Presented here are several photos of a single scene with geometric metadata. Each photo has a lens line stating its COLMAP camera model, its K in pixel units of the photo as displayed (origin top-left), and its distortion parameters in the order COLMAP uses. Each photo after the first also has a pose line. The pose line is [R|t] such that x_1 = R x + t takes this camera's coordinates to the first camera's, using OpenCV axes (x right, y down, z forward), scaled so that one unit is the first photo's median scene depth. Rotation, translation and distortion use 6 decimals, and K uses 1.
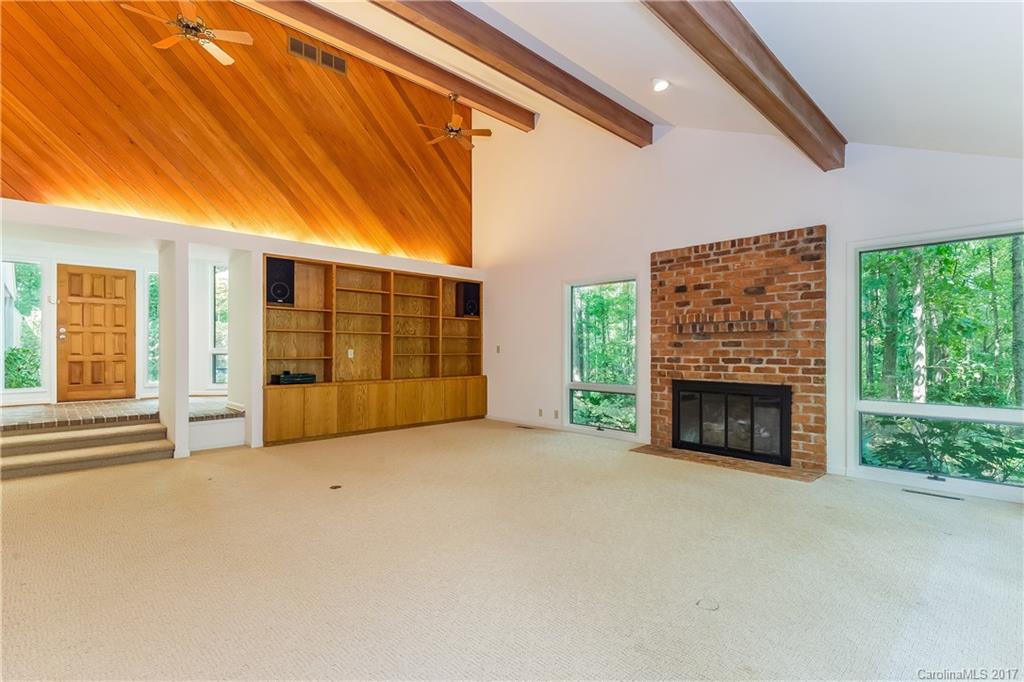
lens RADIAL K [[491.8, 0, 507.6], [0, 491.8, 344.9], [0, 0, 1]] dist [0.024599, 0.000172]
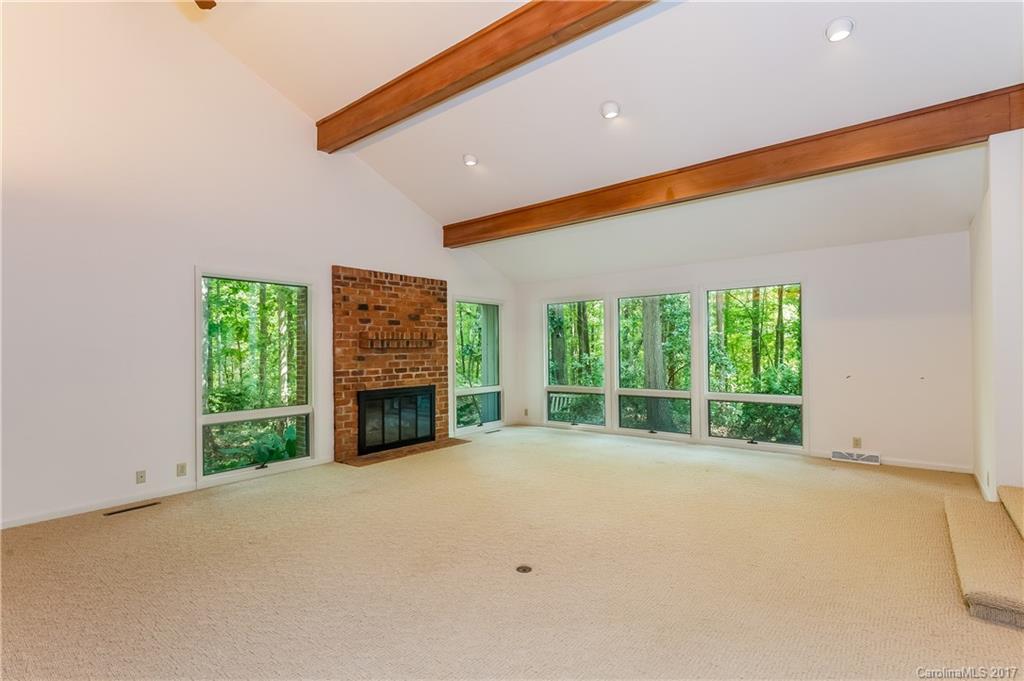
lens RADIAL K [[491.8, 0, 511.0], [0, 491.8, 338.4], [0, 0, 1]] dist [0.024599, 0.000172]
pose [[-0.139165, 0.022824, 0.990006, -0.814452], [0.002715, 0.999739, -0.022667, -0.019862], [-0.990266, -0.000466, -0.139190, 0.881219]]
